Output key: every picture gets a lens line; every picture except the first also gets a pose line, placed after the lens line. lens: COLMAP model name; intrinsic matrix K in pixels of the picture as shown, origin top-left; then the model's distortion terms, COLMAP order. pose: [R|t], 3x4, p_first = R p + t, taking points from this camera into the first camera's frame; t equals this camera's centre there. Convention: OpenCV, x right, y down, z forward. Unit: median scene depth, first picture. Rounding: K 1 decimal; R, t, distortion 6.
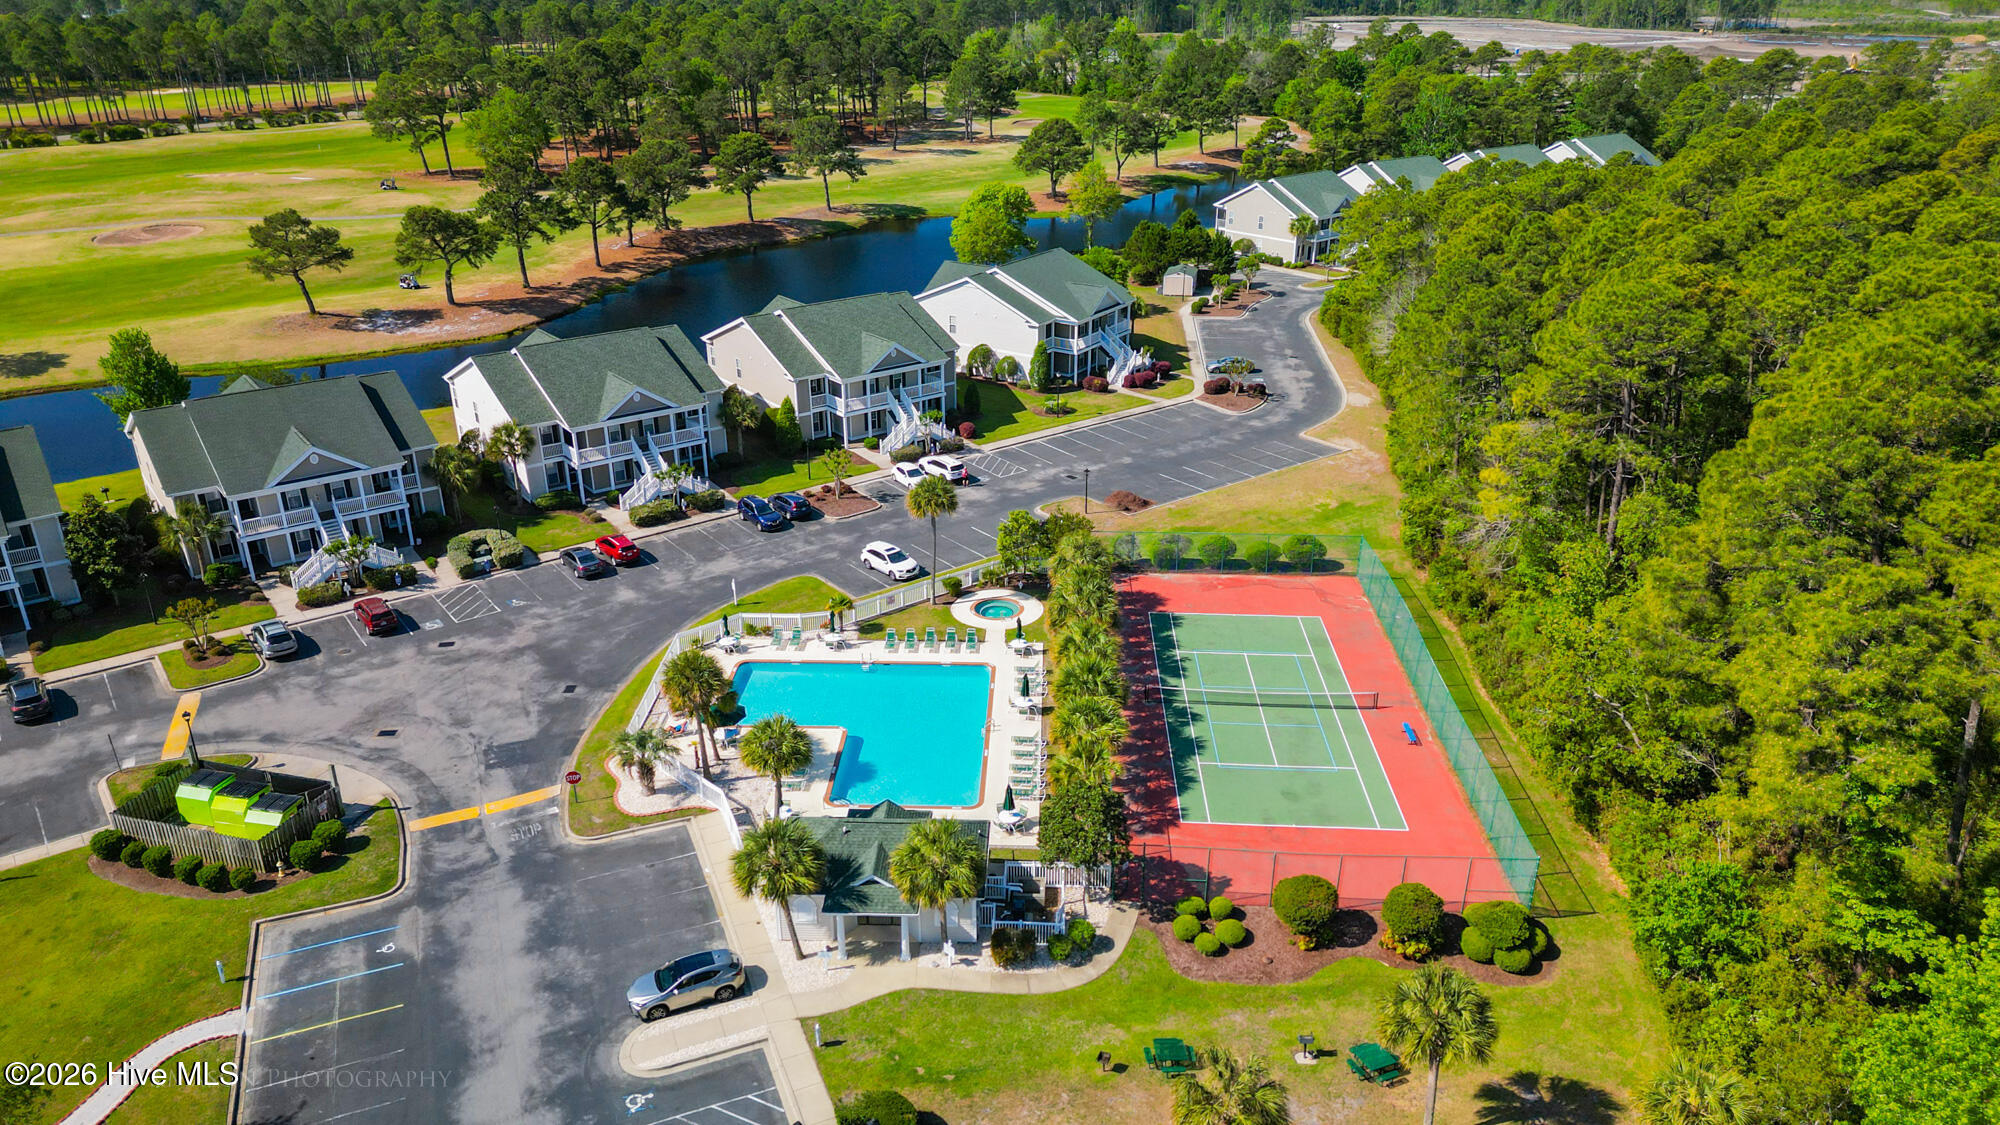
lens RADIAL K [[1359.1, 0, 1000.0], [0, 1359.1, 562.5], [0, 0, 1]] dist [0.082696, -0.087697]
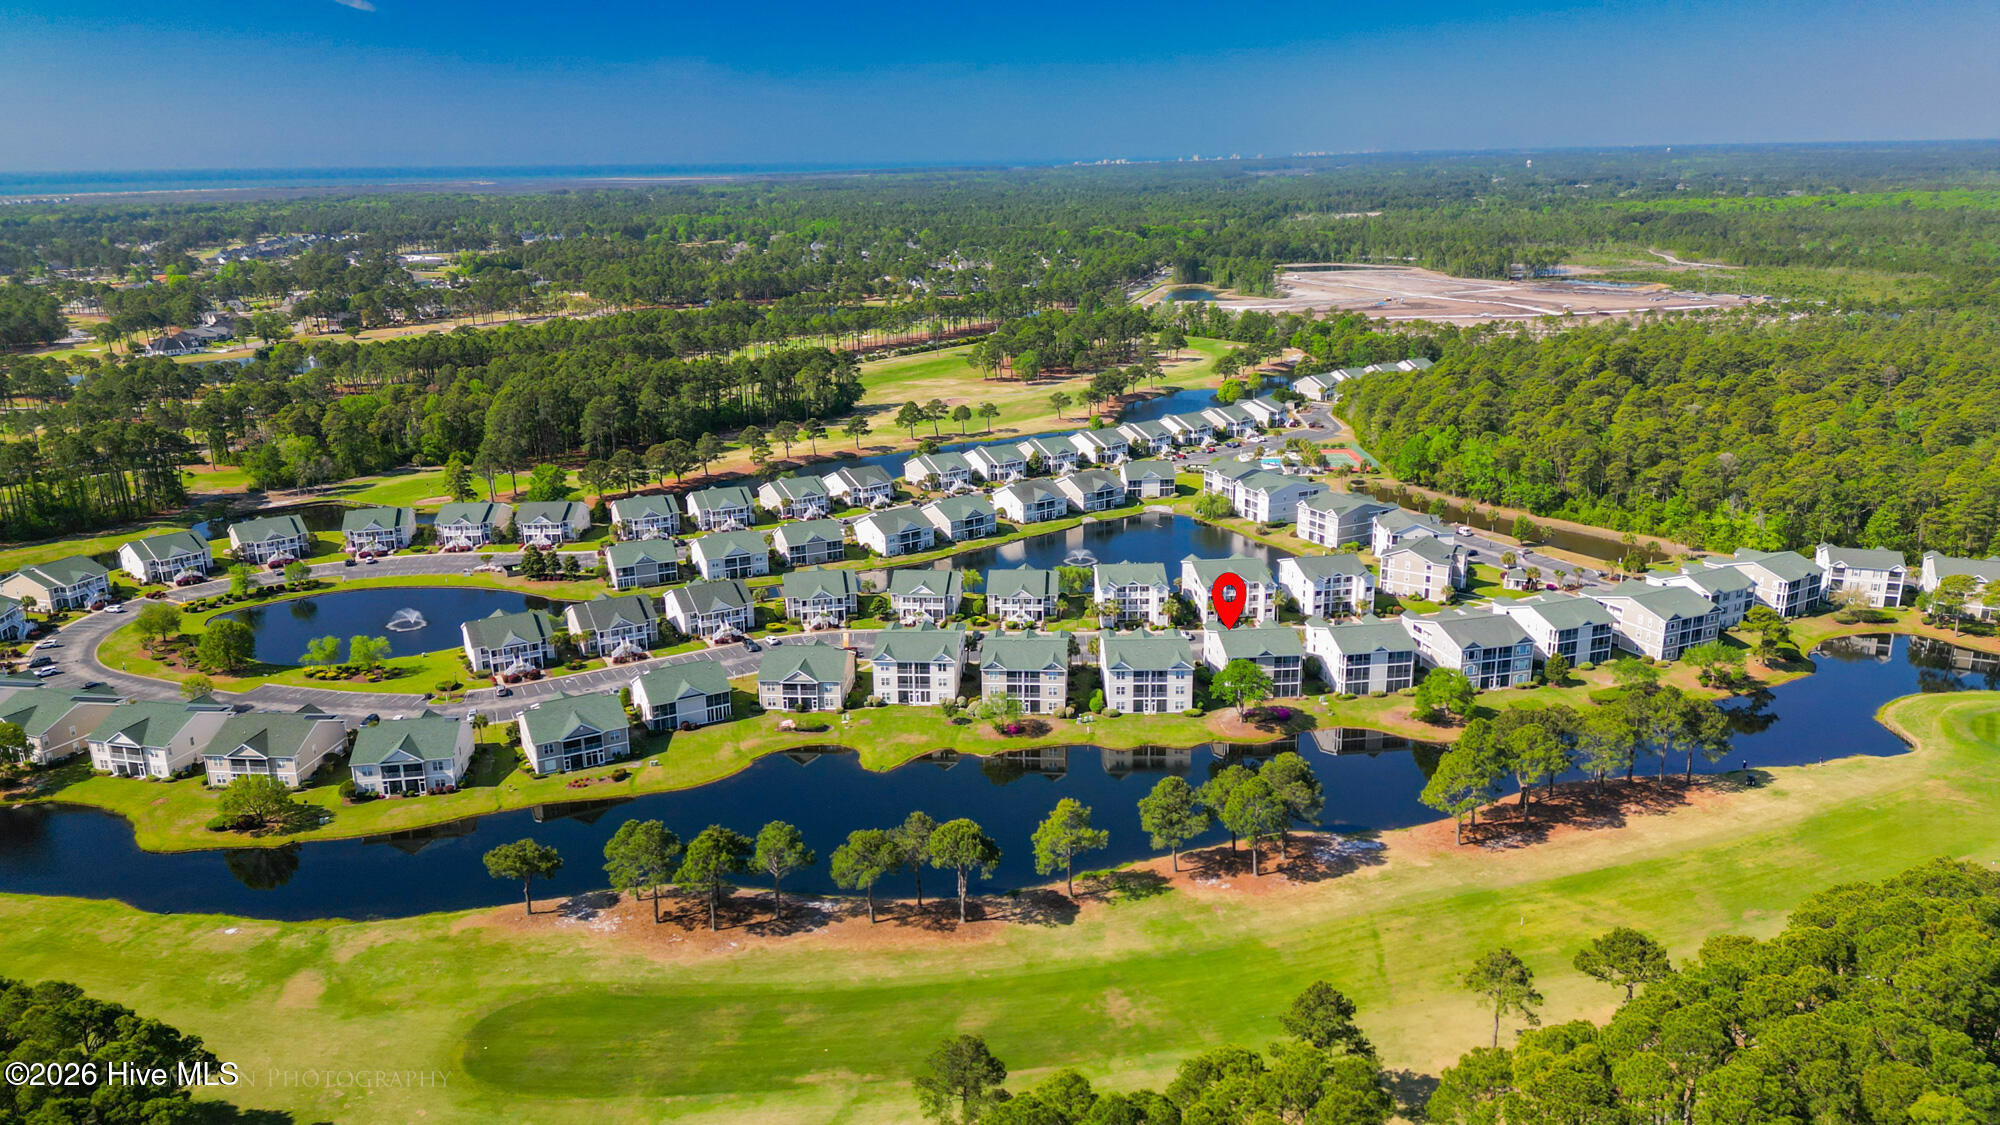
lens RADIAL K [[1359.1, 0, 1000.0], [0, 1359.1, 562.5], [0, 0, 1]] dist [0.082696, -0.087697]
pose [[0.999096, -0.019682, 0.037672, -0.668345], [0.024342, 0.991535, -0.127537, 0.552581], [-0.034842, 0.128338, 0.991118, -2.122480]]
